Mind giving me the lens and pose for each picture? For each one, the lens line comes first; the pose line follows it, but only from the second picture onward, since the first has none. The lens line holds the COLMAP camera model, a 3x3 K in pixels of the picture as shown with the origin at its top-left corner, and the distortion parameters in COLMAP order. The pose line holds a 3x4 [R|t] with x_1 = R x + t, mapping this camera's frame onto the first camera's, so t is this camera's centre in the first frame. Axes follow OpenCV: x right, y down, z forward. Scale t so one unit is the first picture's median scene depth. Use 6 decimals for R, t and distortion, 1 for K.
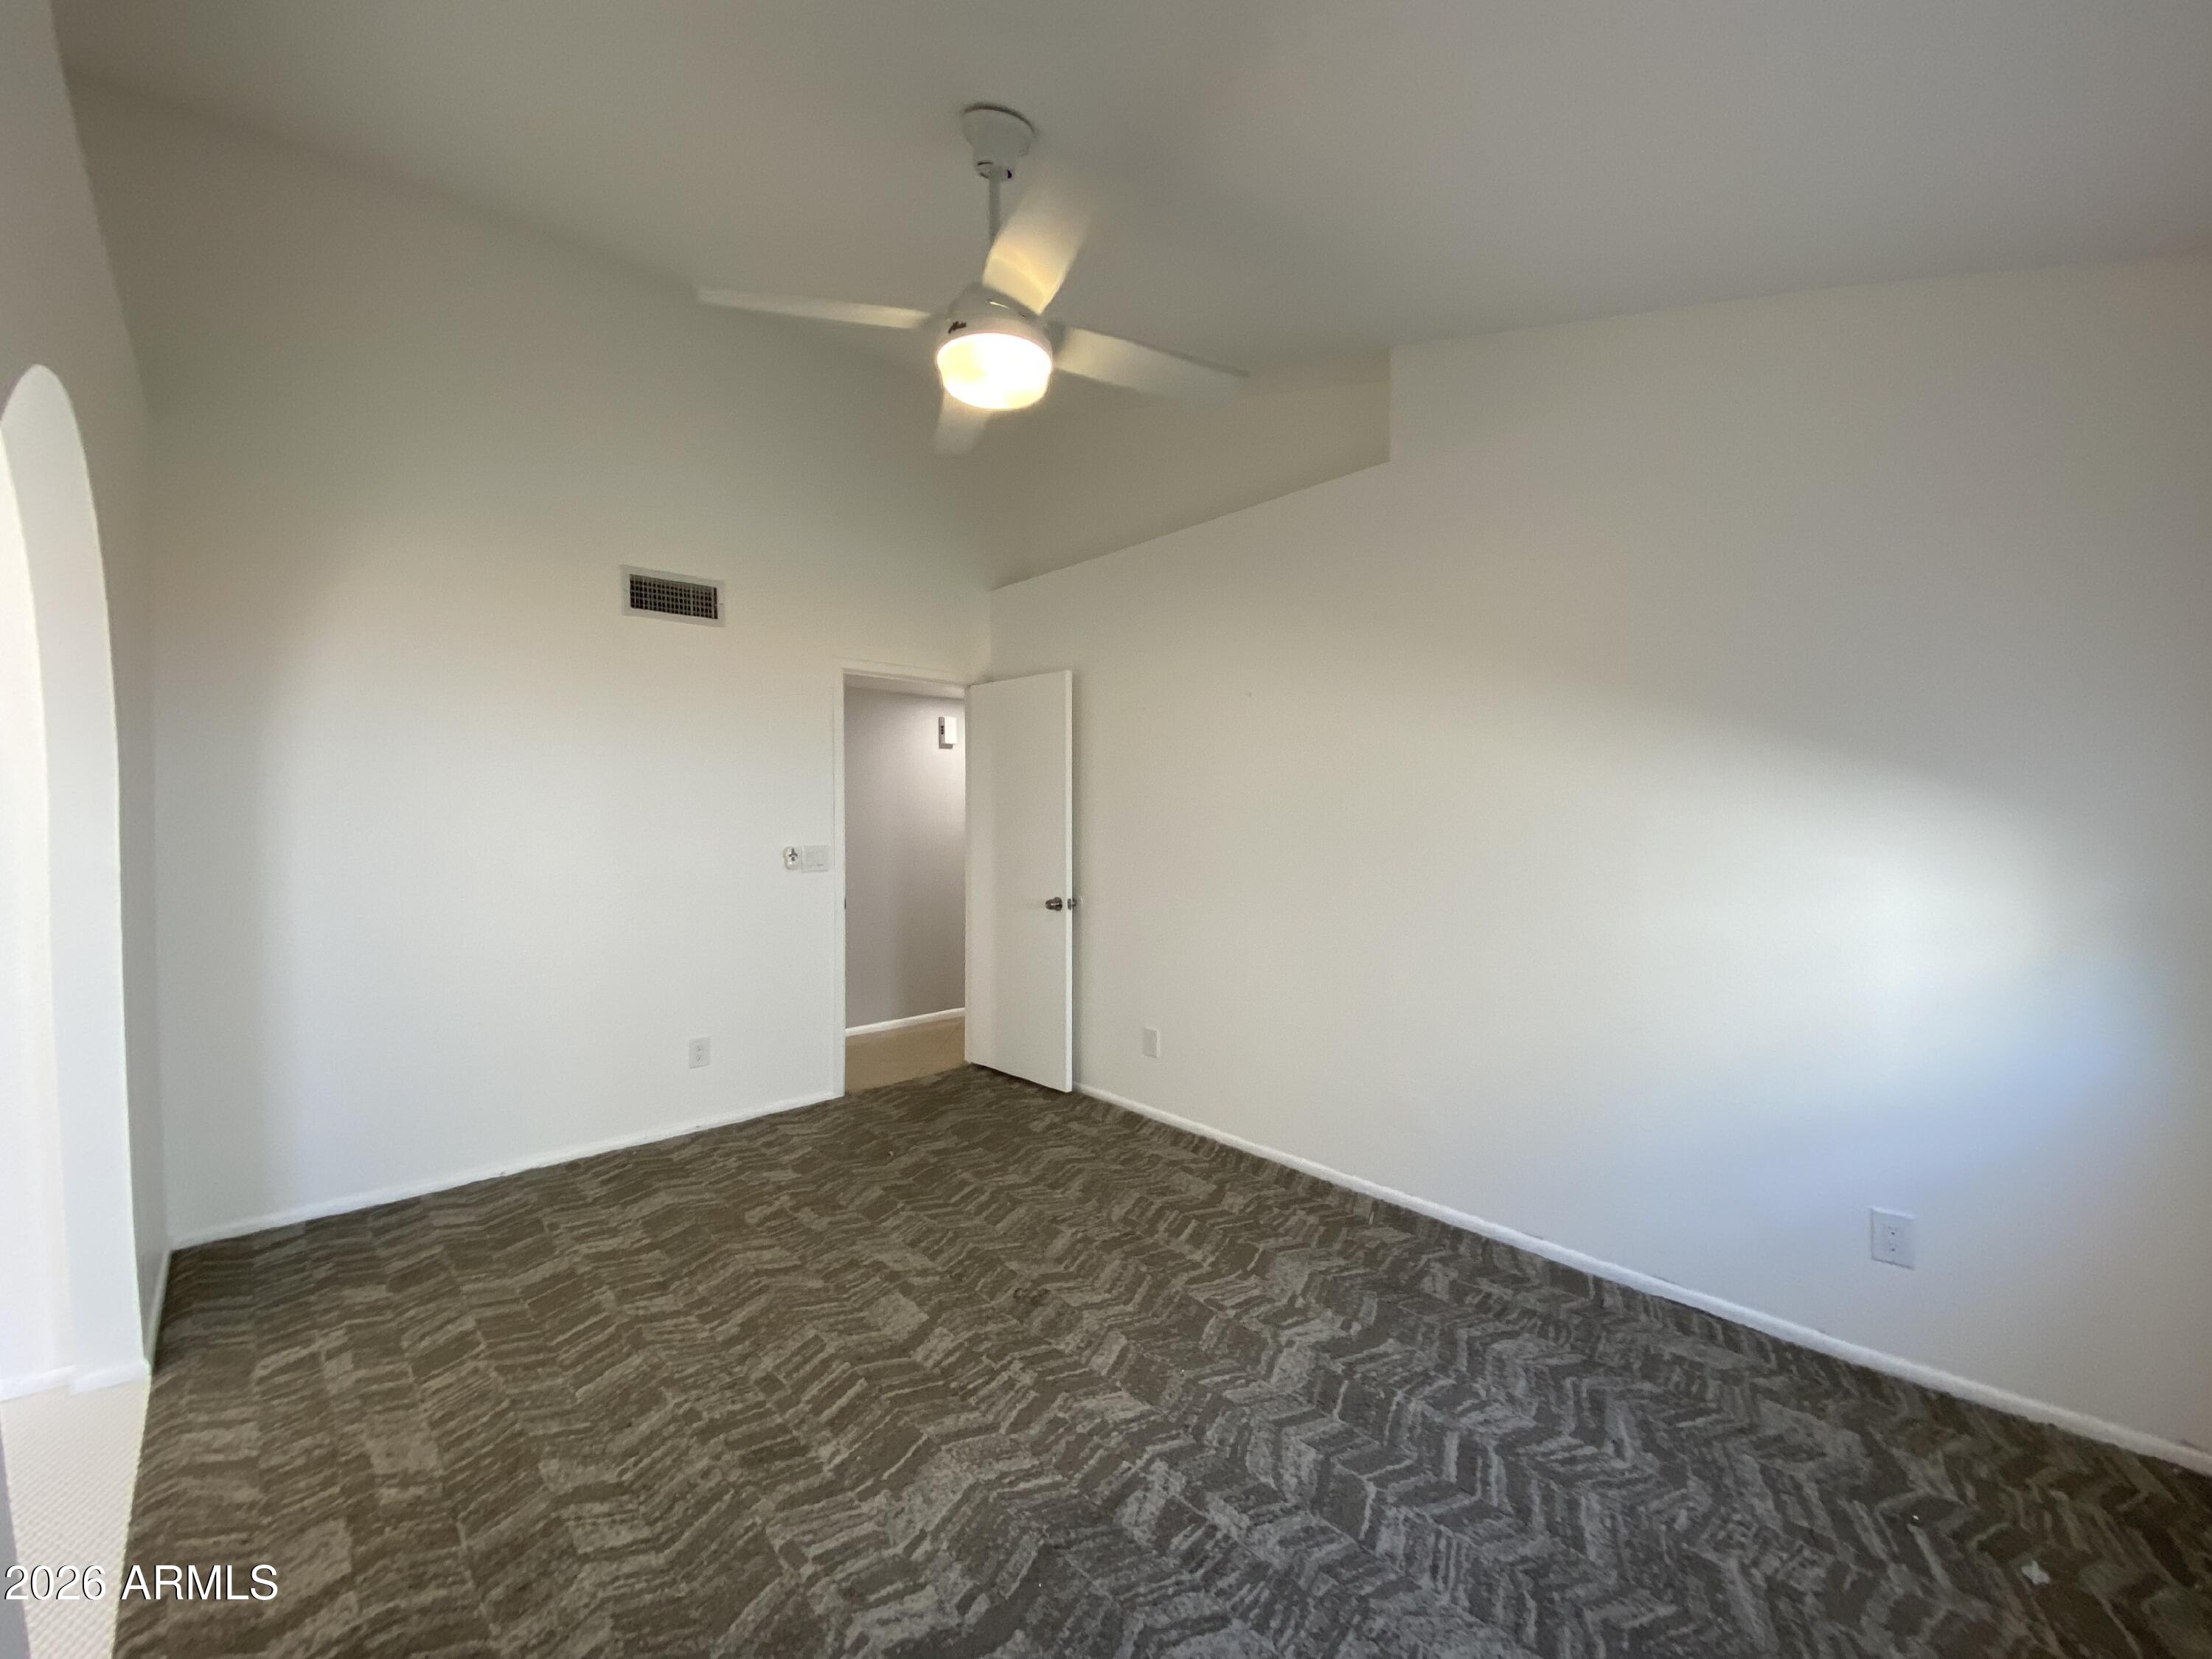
lens RADIAL K [[910.5, 0, 1106.8], [0, 910.5, 815.7], [0, 0, 1]] dist [0.012975, -0.004139]
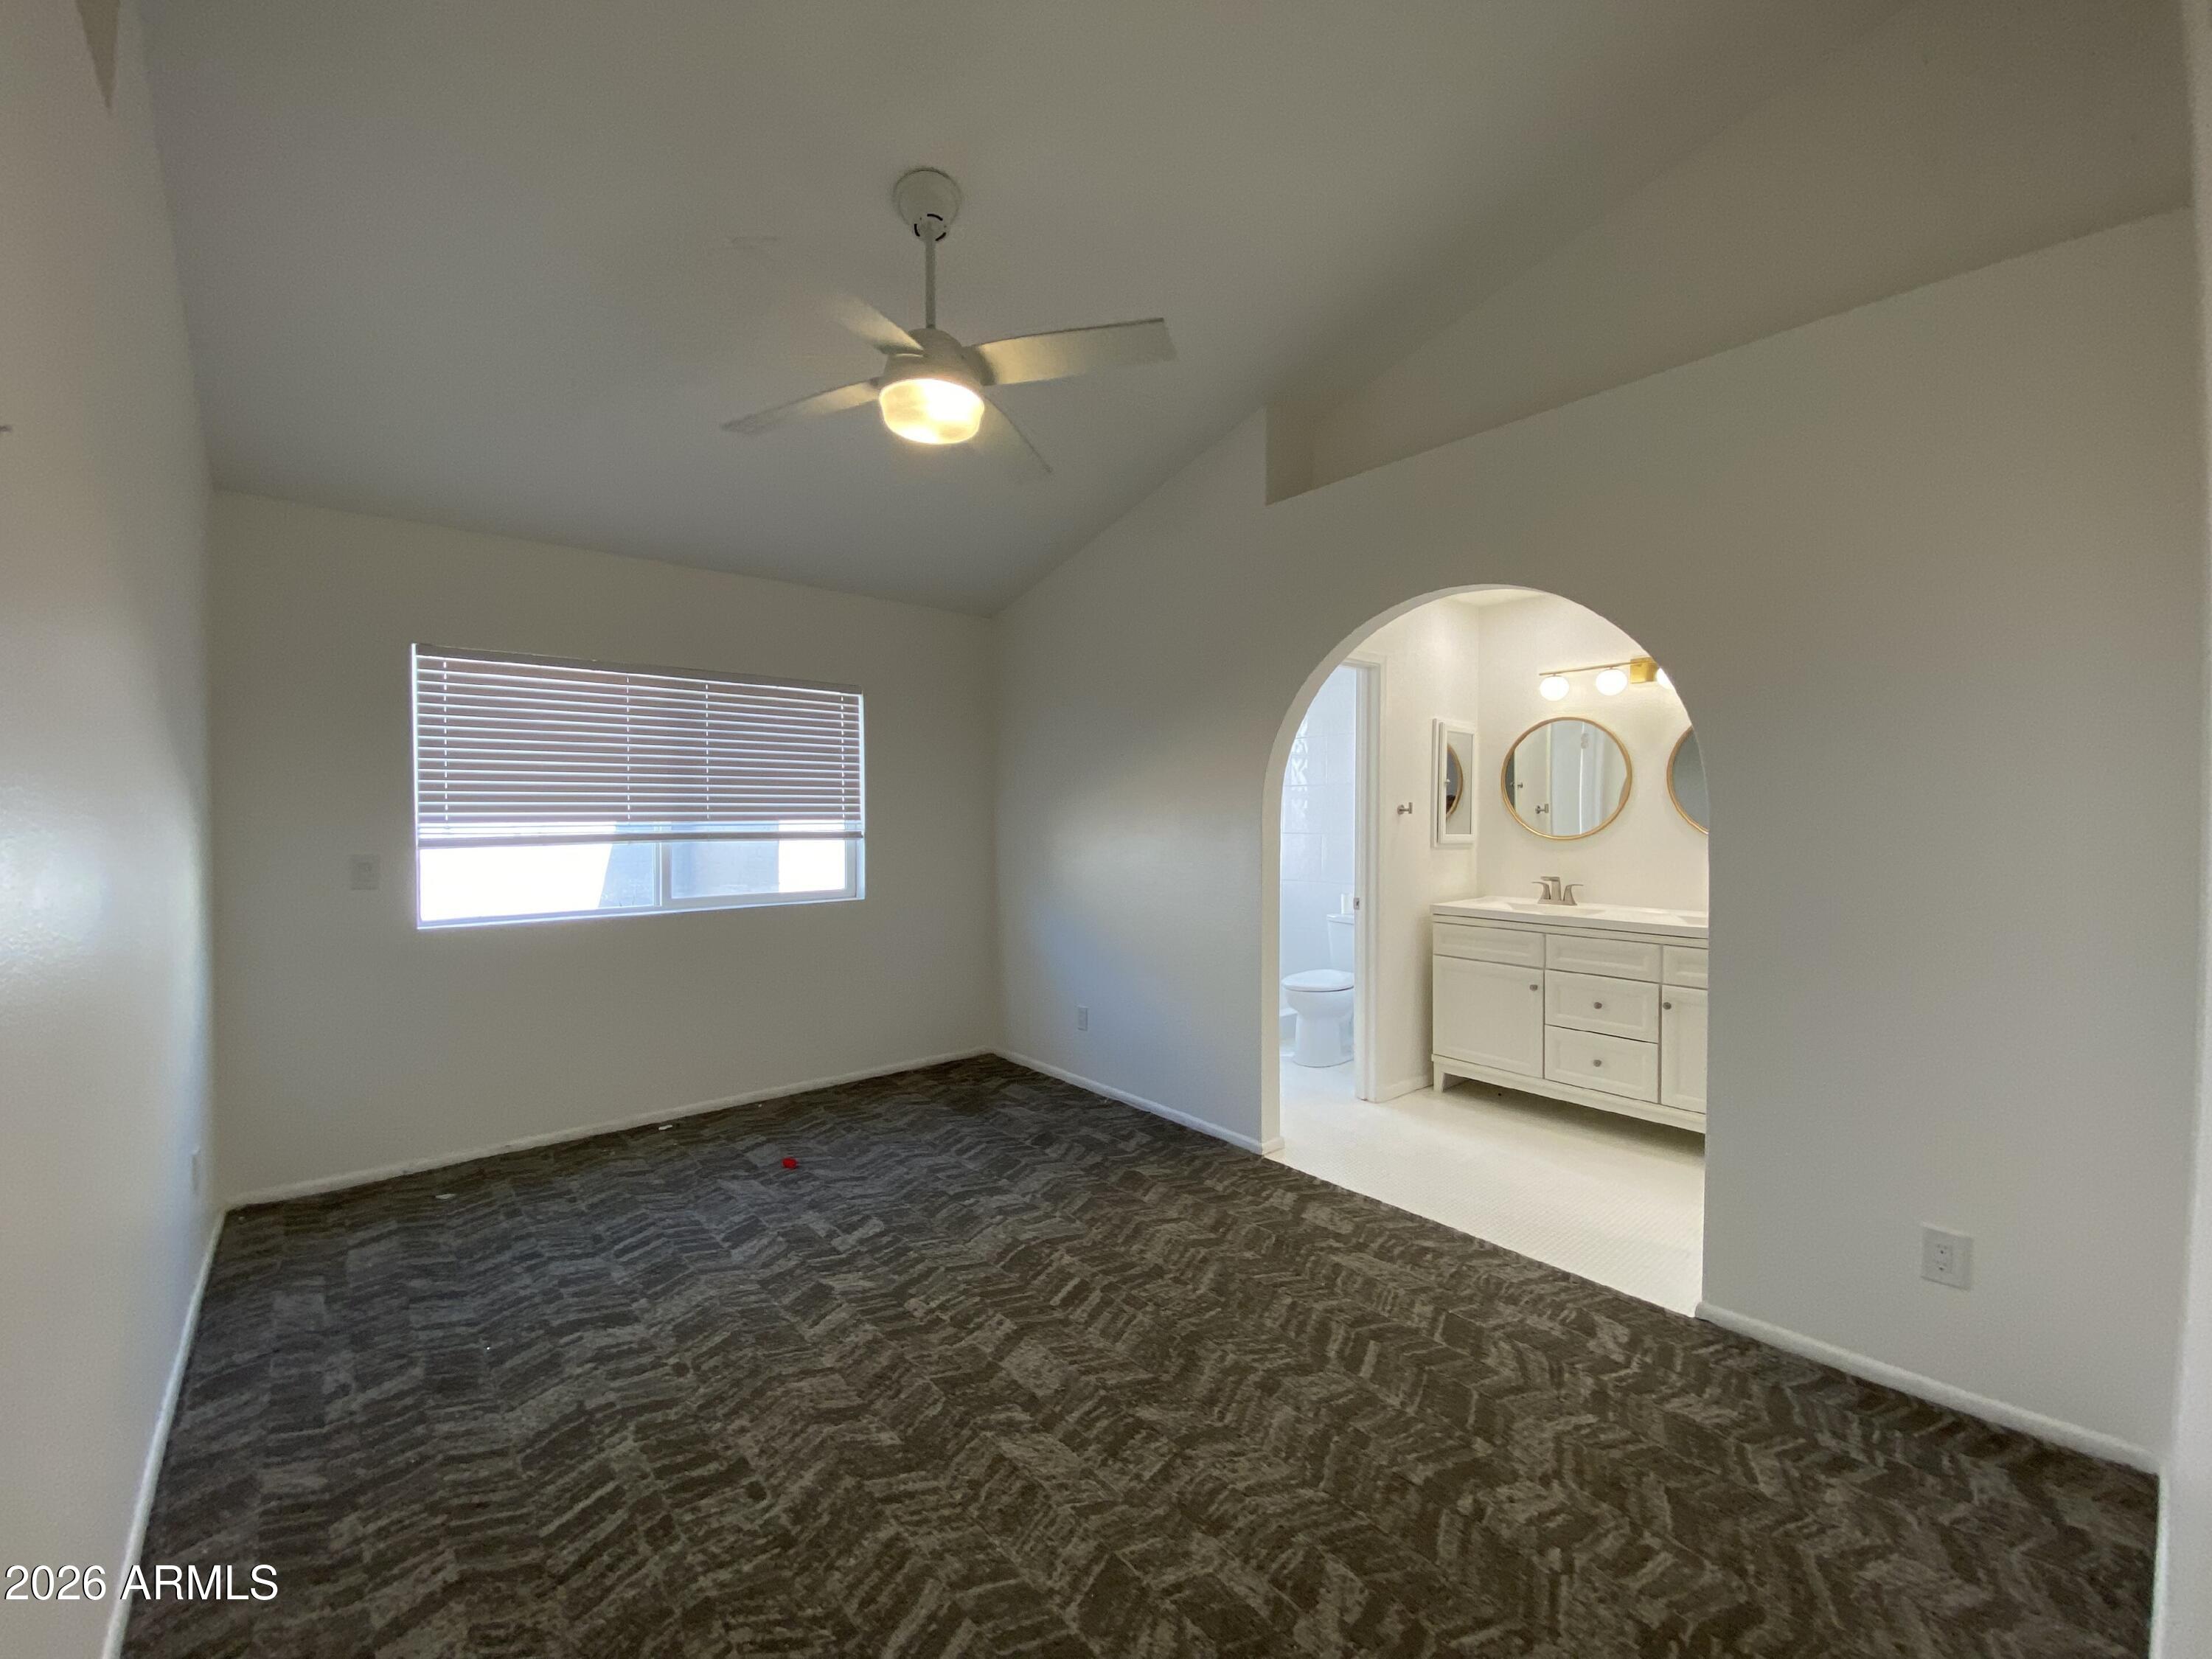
lens RADIAL K [[910.5, 0, 1101.5], [0, 910.5, 843.6], [0, 0, 1]] dist [0.012975, -0.004139]
pose [[-0.998449, 0.002714, 0.055615, -0.389278], [0.005331, 0.998883, 0.046955, -0.014824], [-0.055425, 0.047179, -0.997348, 2.107571]]
